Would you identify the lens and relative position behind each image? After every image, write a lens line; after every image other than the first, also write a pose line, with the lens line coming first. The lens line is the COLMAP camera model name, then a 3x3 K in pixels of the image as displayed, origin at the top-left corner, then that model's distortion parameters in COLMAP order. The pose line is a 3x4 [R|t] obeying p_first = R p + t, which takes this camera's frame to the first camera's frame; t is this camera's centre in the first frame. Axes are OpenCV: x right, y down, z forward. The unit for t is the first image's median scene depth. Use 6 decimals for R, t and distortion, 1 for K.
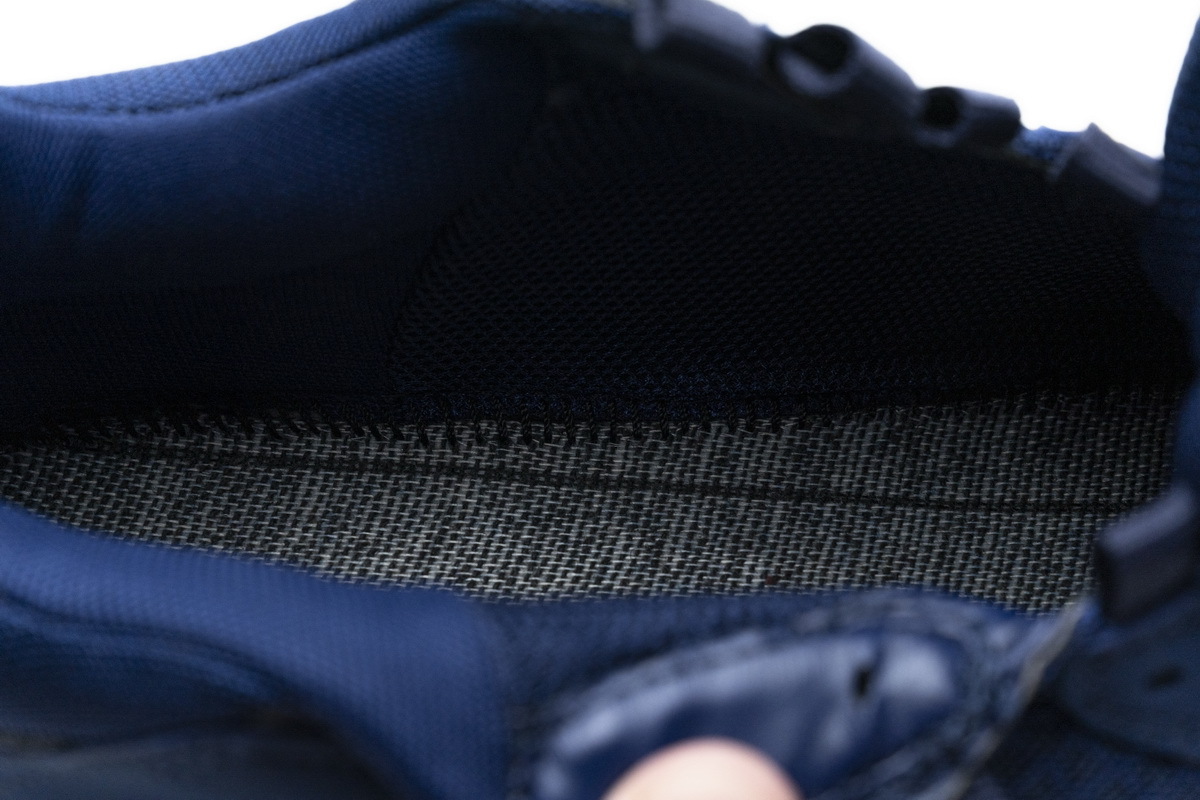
lens RADIAL K [[2312.5, 0, 606.9], [0, 2312.5, 398.2], [0, 0, 1]] dist [0.009958, 0.000000]
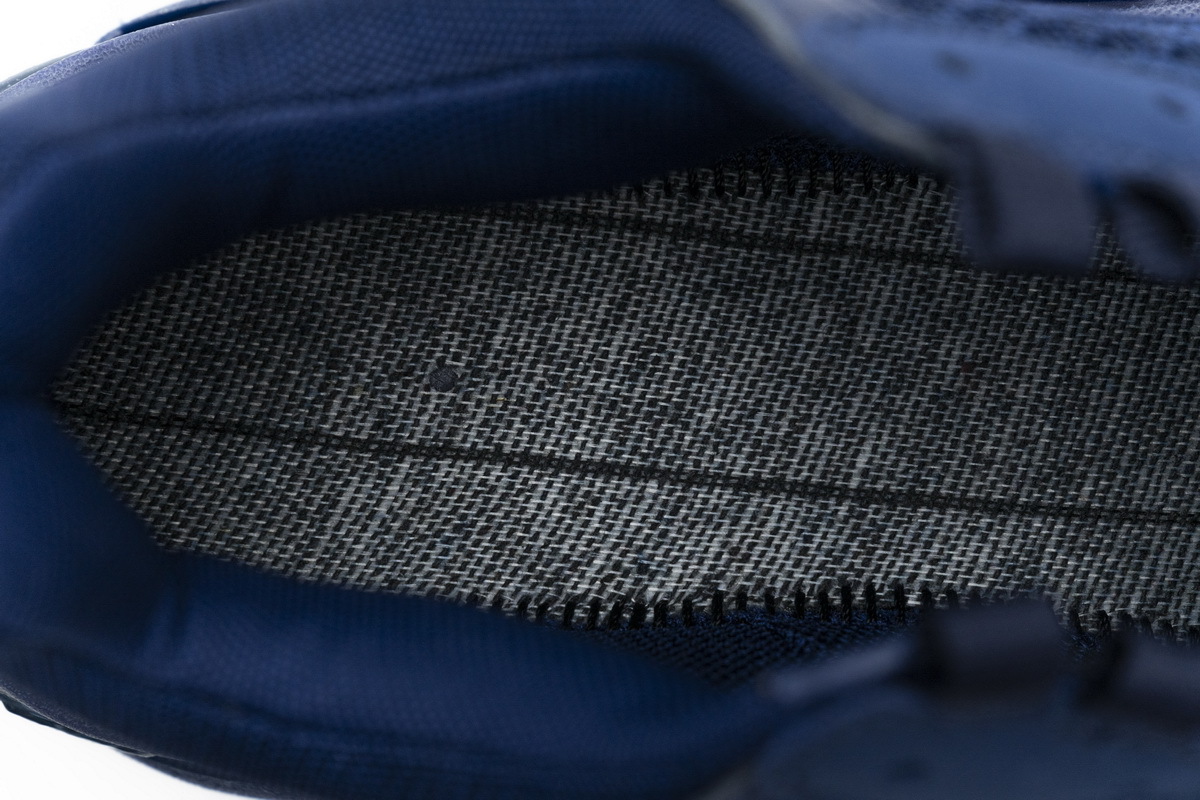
lens RADIAL K [[2312.5, 0, 592.5], [0, 2312.5, 400.9], [0, 0, 1]] dist [0.009958, 0.000000]
pose [[0.998897, 0.046015, 0.009386, -0.091459], [-0.044206, 0.853834, 0.518665, -0.395171], [0.015852, -0.518507, 0.854926, 0.167334]]
